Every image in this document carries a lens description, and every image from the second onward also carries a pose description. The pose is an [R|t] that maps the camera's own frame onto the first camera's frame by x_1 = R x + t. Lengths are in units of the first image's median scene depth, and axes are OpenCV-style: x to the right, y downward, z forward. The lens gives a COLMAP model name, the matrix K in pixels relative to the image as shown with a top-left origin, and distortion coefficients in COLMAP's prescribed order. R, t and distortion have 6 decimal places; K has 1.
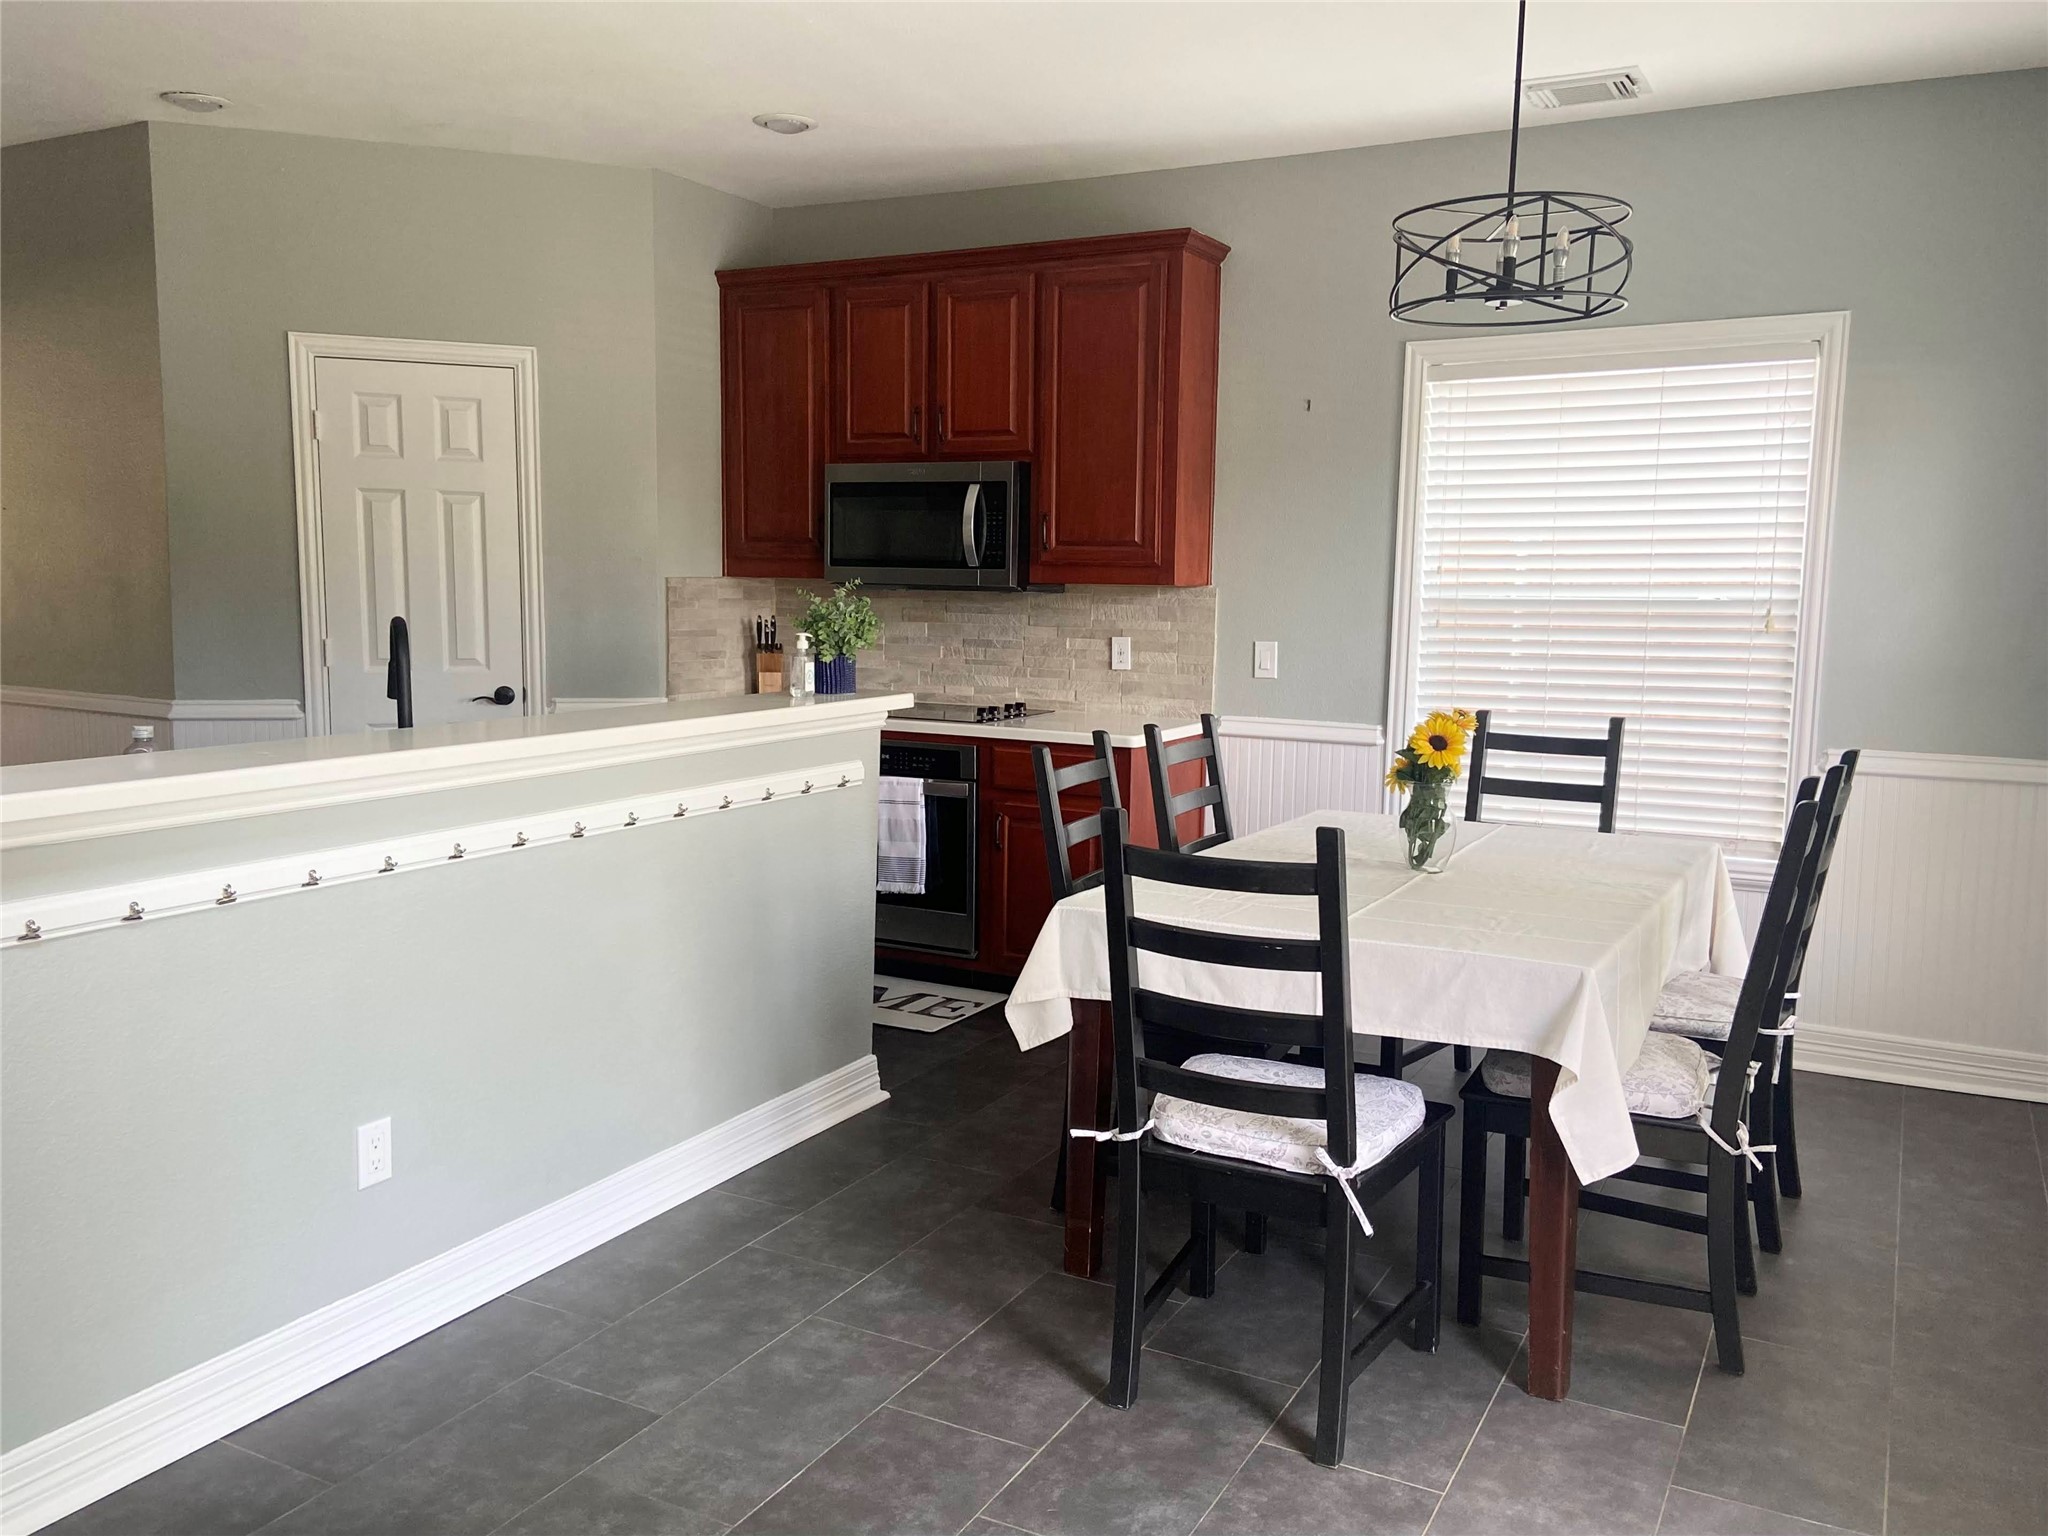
lens RADIAL K [[1574.3, 0, 1011.0], [0, 1574.3, 763.3], [0, 0, 1]] dist [0.002288, -0.003296]
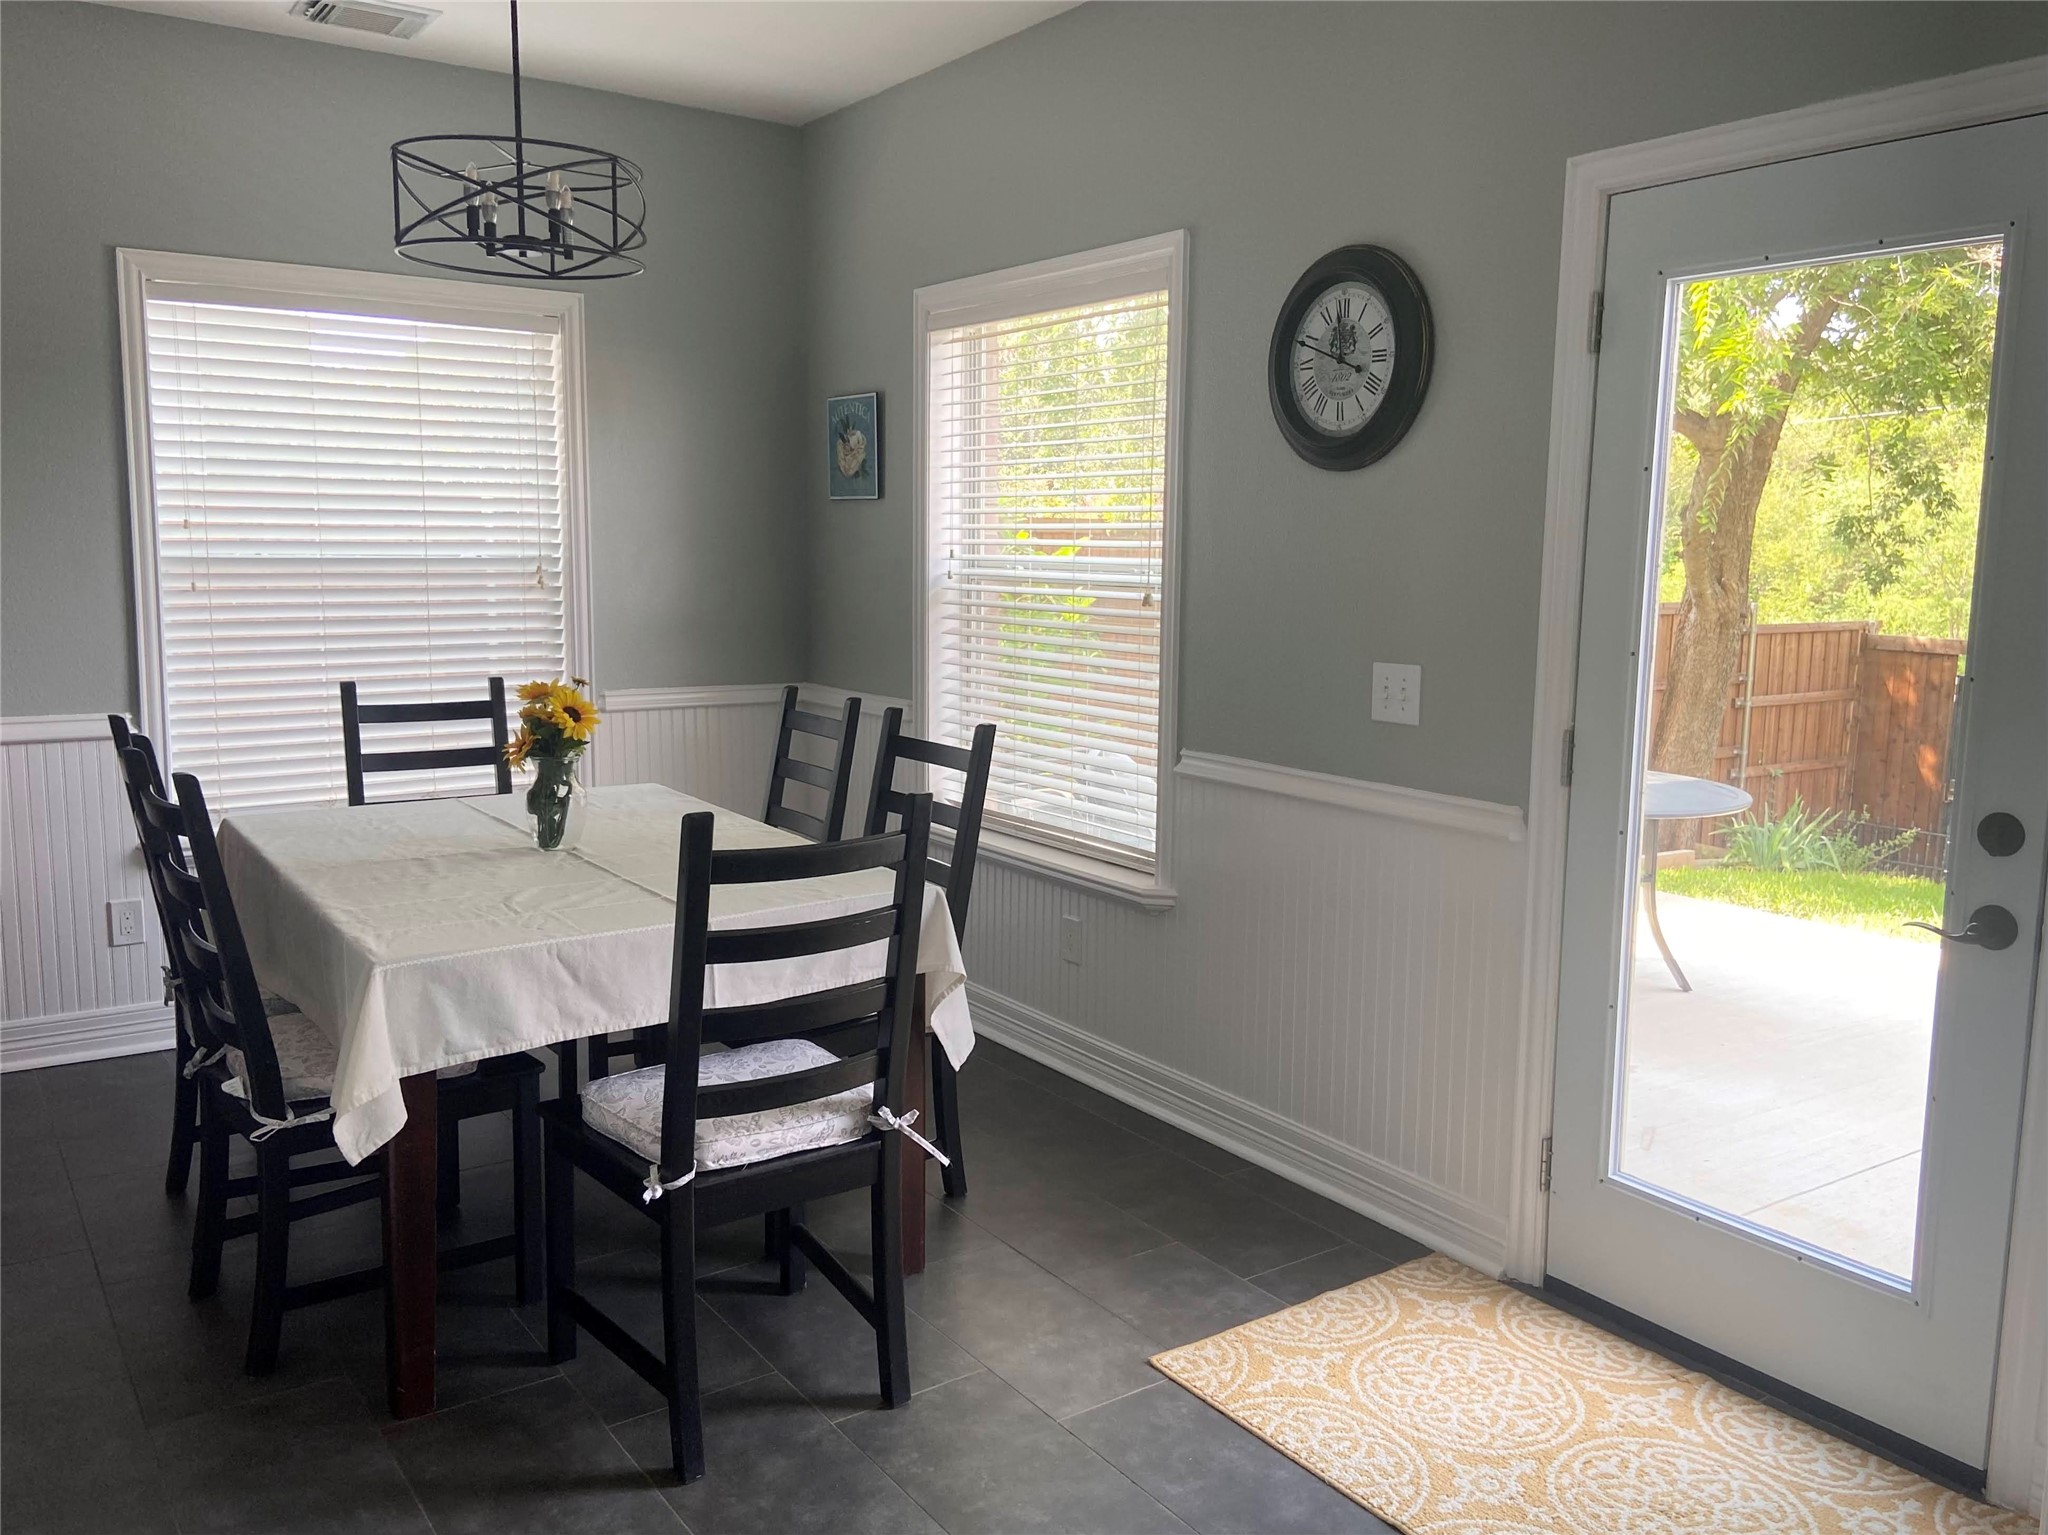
lens RADIAL K [[1574.3, 0, 1011.0], [0, 1574.3, 762.8], [0, 0, 1]] dist [0.002288, -0.003296]
pose [[0.427155, -0.125034, 0.895492, -0.378133], [0.093686, 0.991182, 0.093706, -0.038032], [-0.899312, 0.043868, 0.435102, 0.270578]]
